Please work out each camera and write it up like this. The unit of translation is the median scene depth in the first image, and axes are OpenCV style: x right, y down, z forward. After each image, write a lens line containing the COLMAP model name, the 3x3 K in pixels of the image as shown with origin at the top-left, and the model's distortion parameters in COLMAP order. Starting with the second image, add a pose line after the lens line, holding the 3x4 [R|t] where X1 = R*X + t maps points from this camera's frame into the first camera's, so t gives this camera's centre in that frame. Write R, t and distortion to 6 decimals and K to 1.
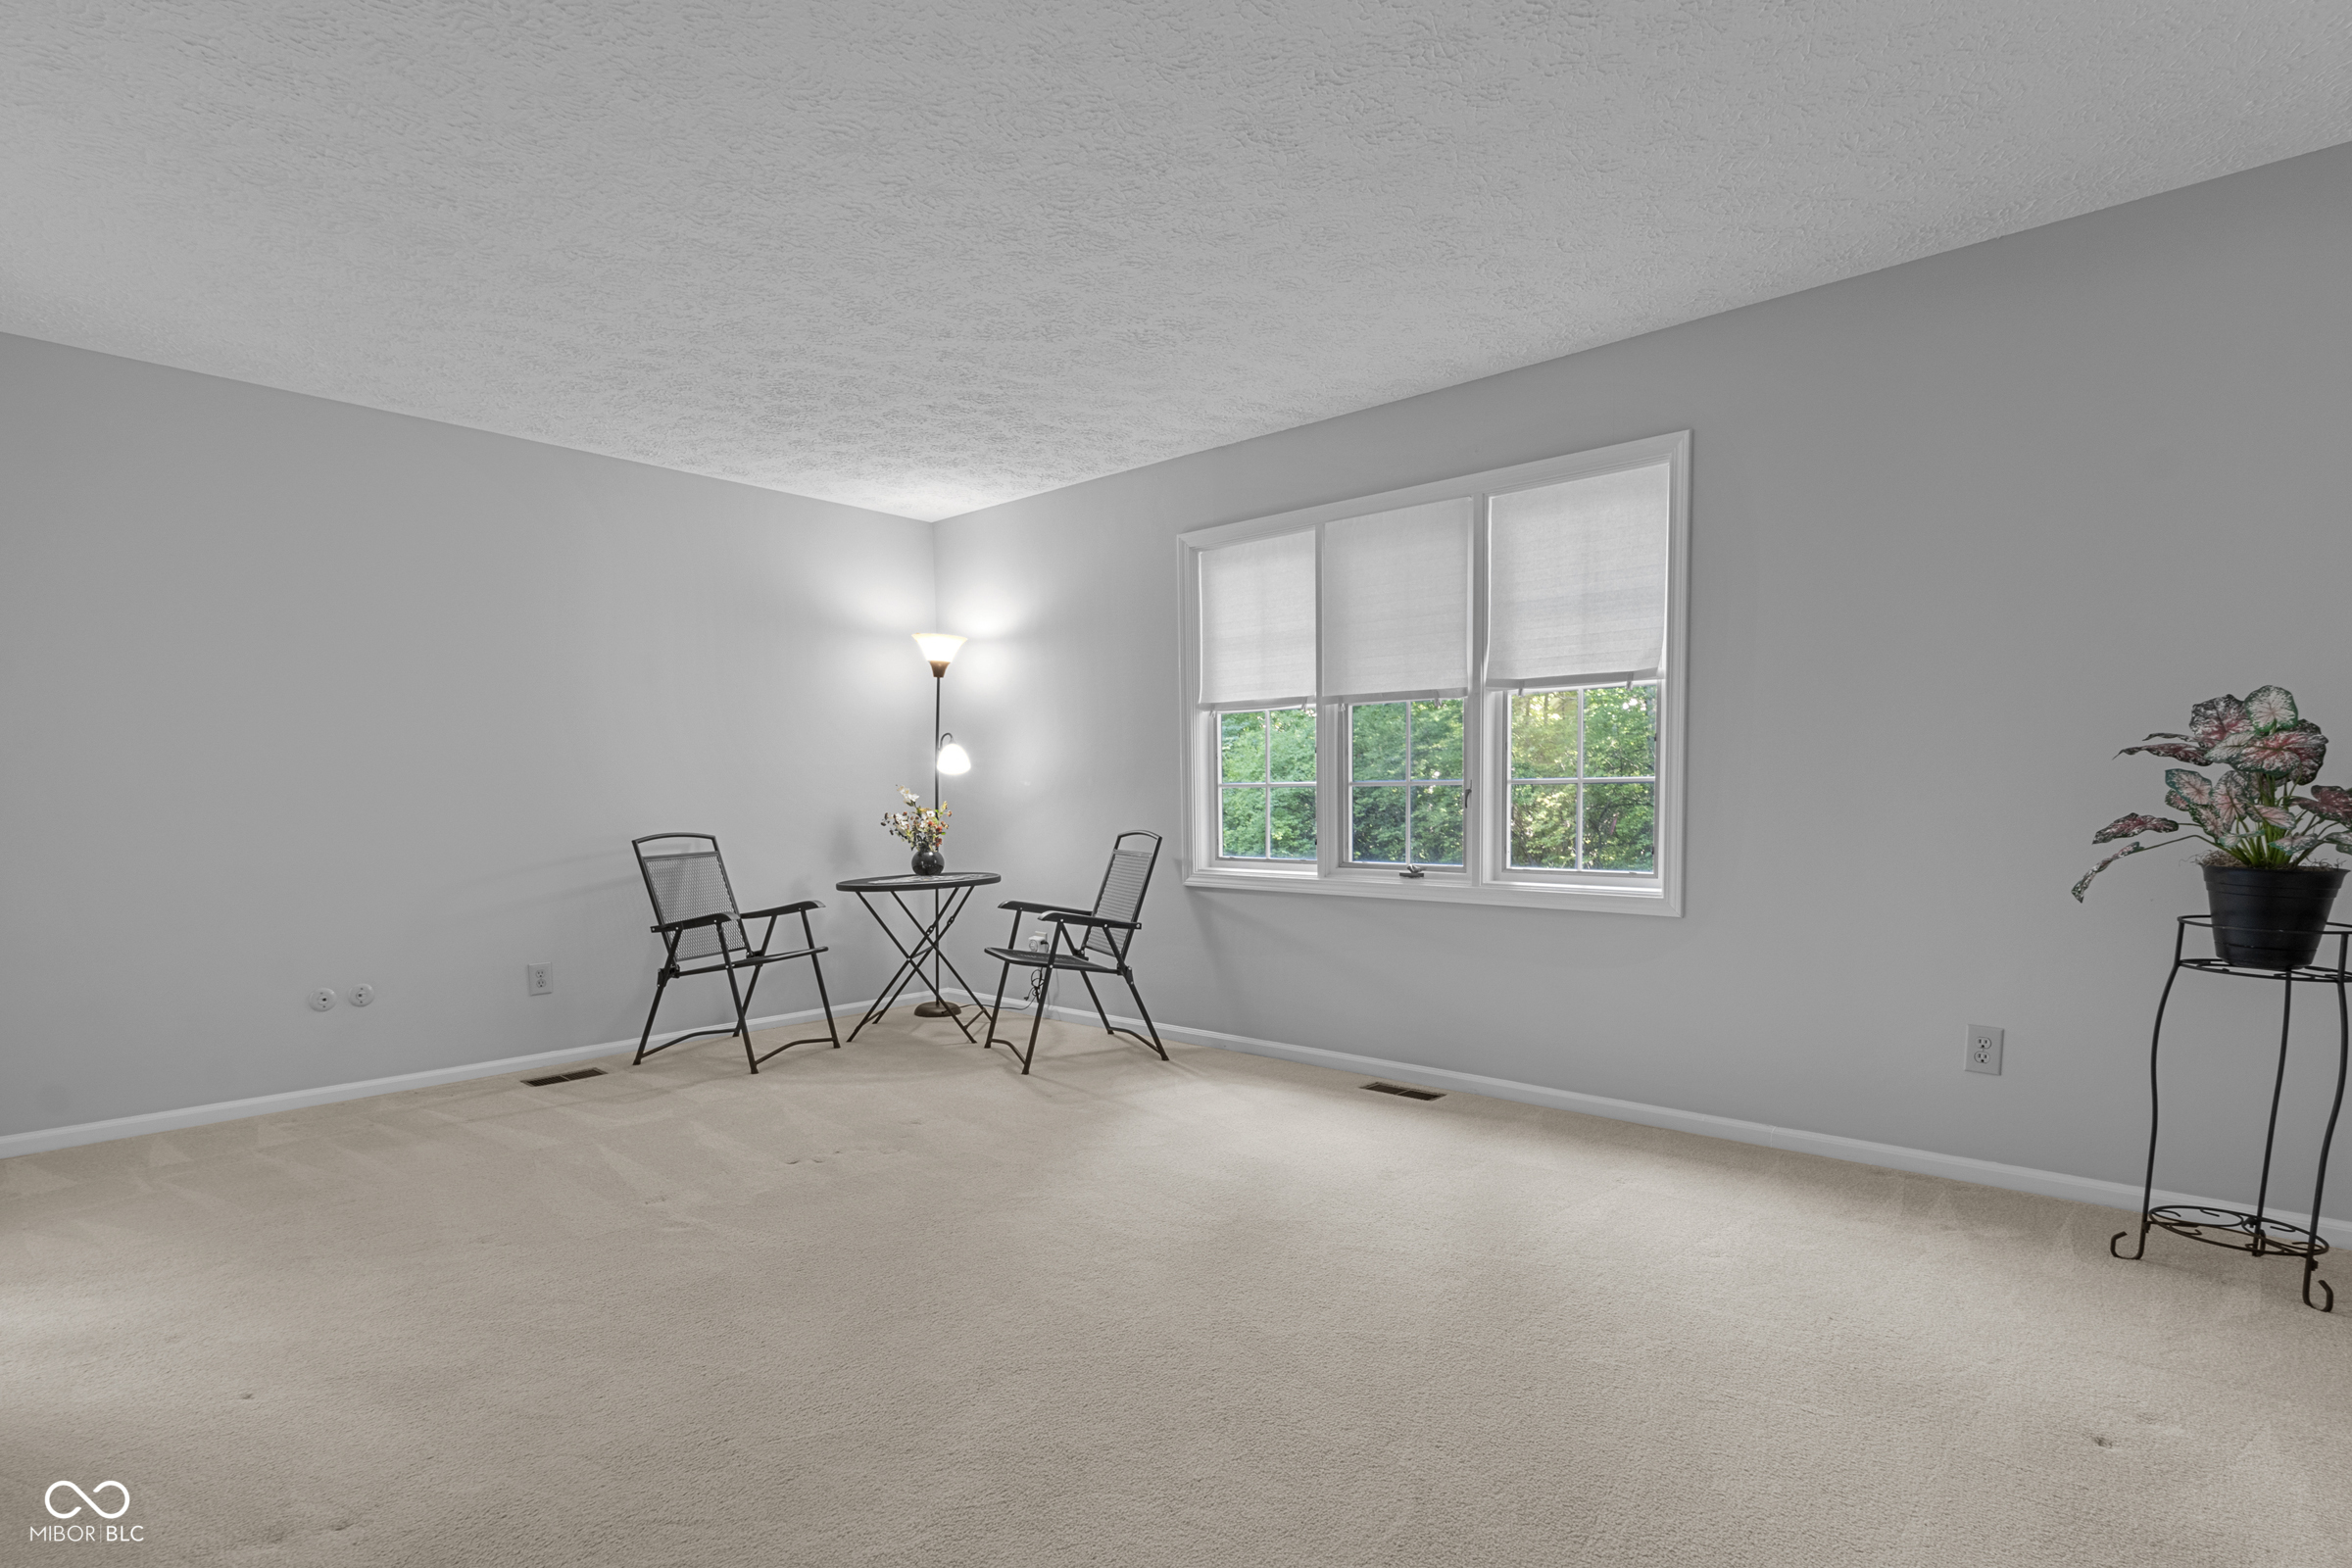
lens RADIAL K [[1104.1, 0, 1178.4], [0, 1104.1, 790.3], [0, 0, 1]] dist [0.000370, -0.000202]
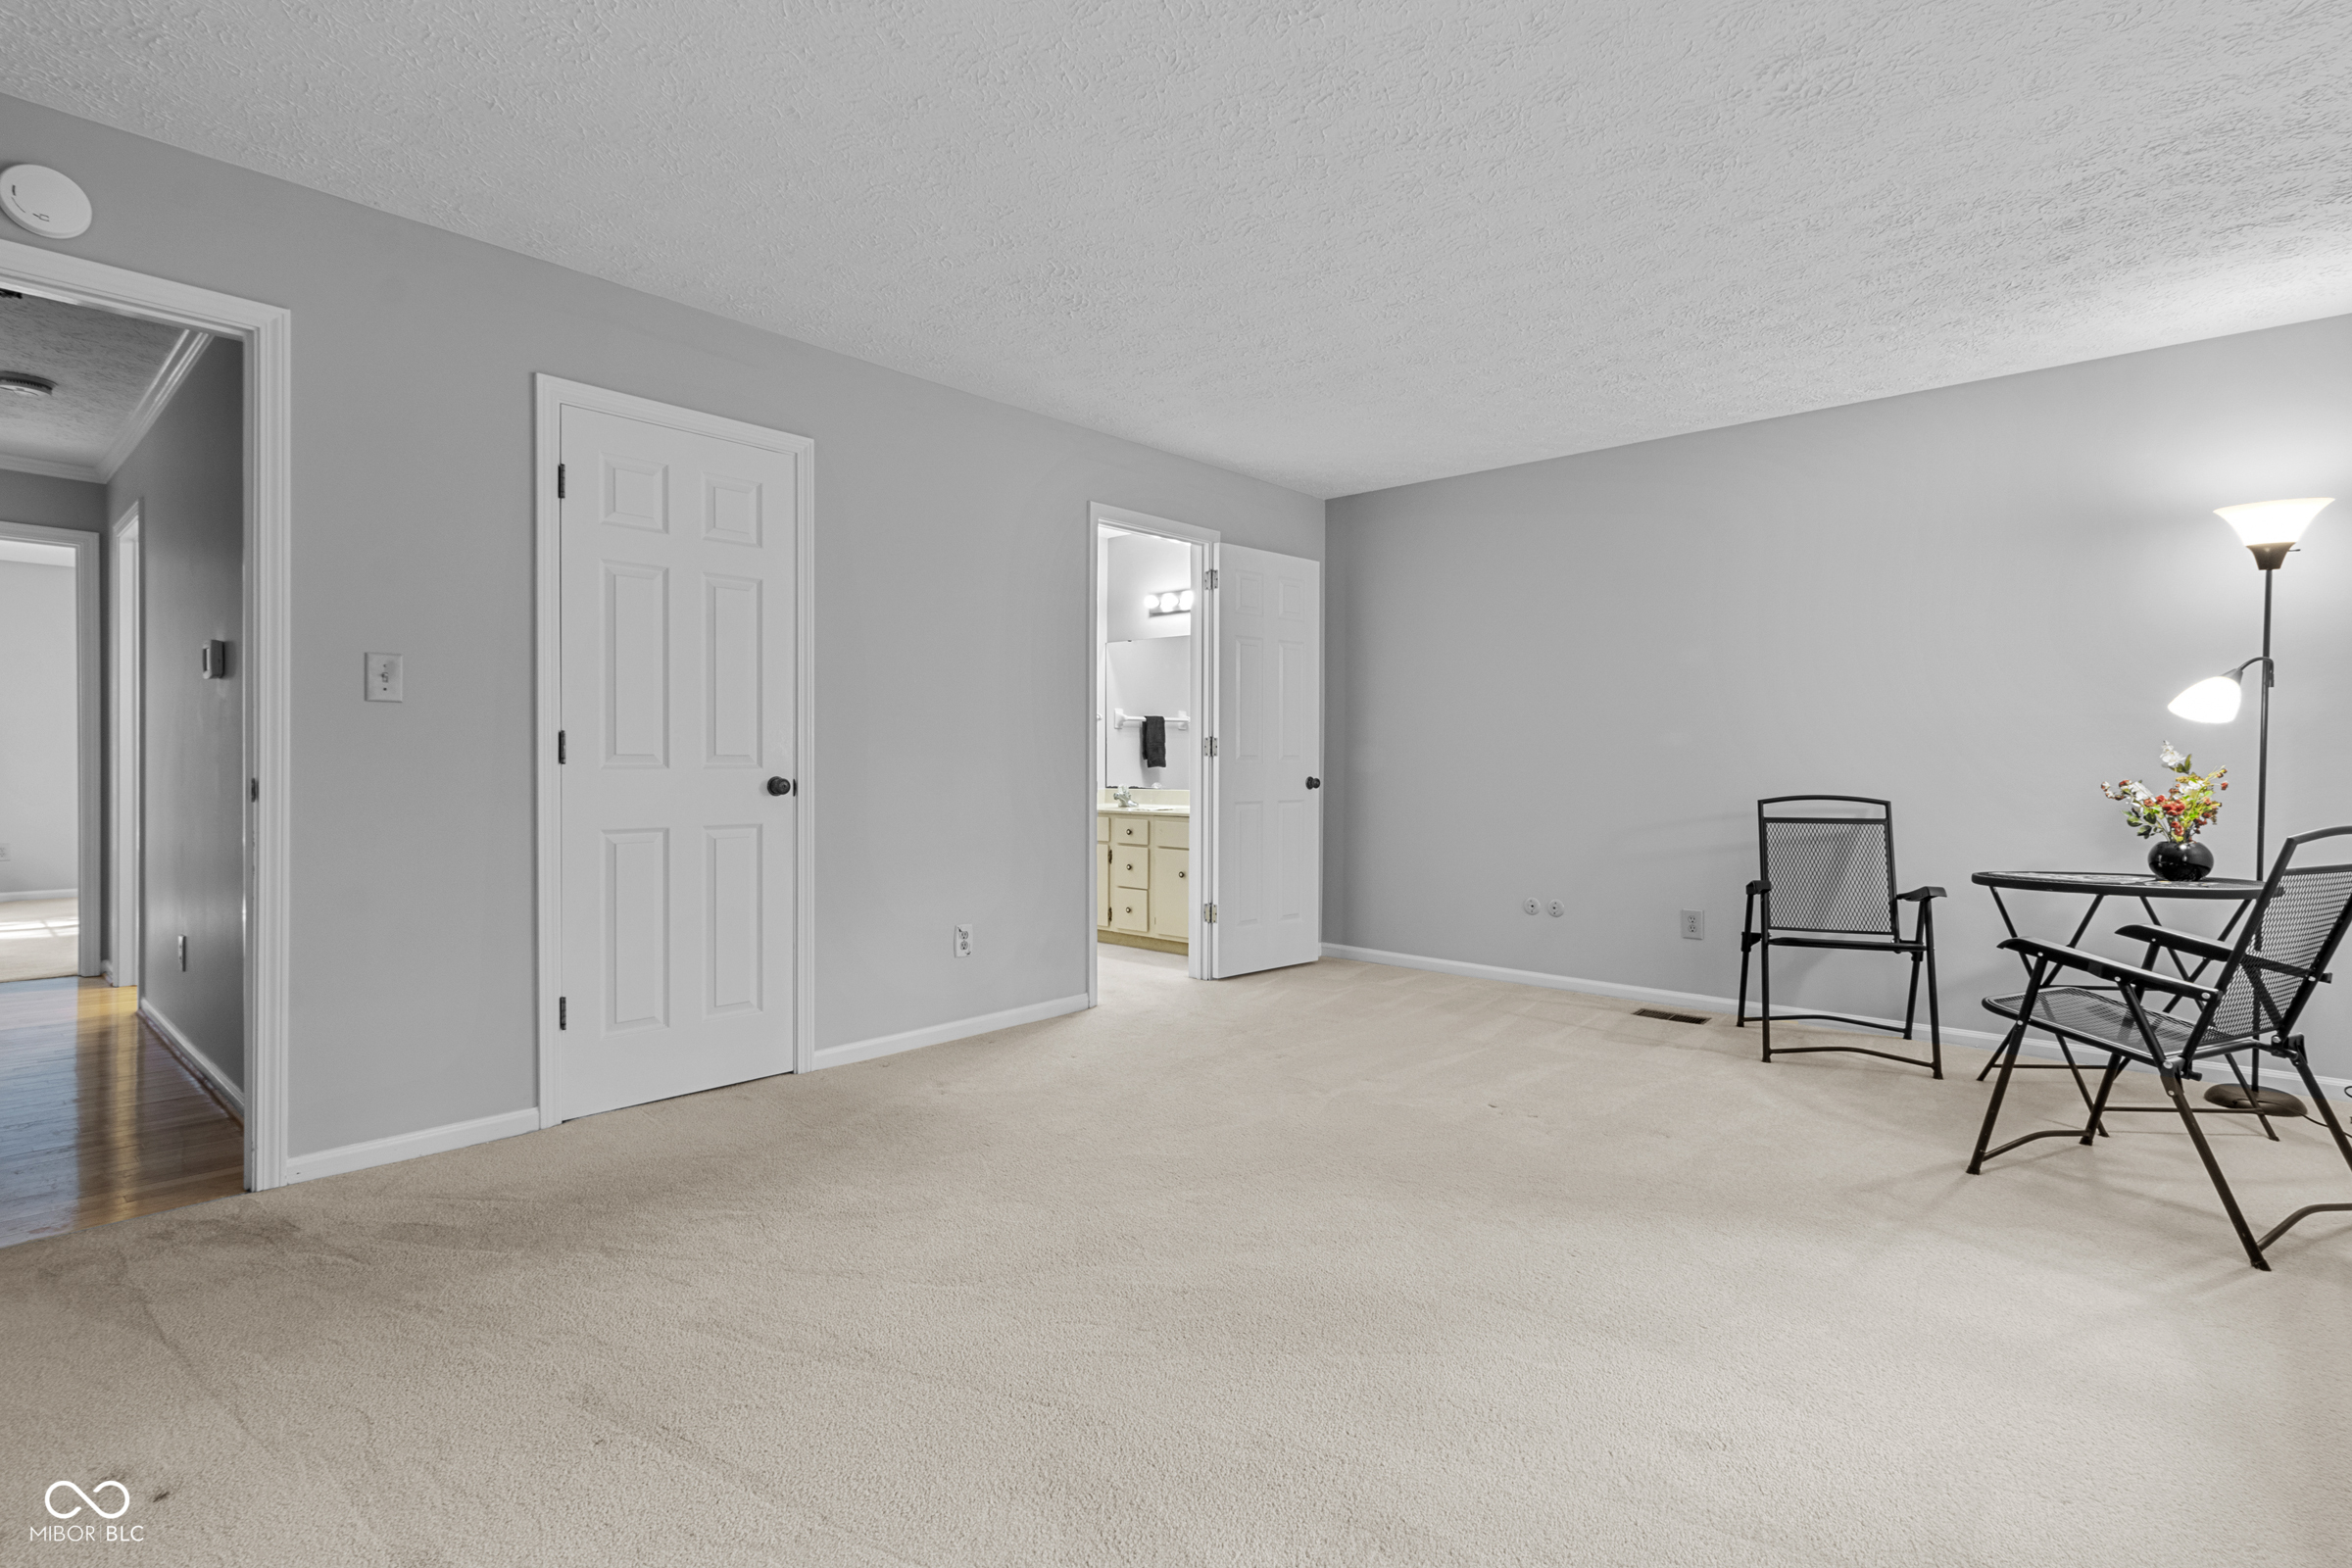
lens RADIAL K [[1104.1, 0, 1179.4], [0, 1104.1, 766.9], [0, 0, 1]] dist [0.000370, -0.000202]
pose [[0.062042, 0.021918, -0.997833, 0.445369], [0.000954, 0.999757, 0.022019, -0.006253], [0.998073, -0.002318, 0.062006, 0.422027]]
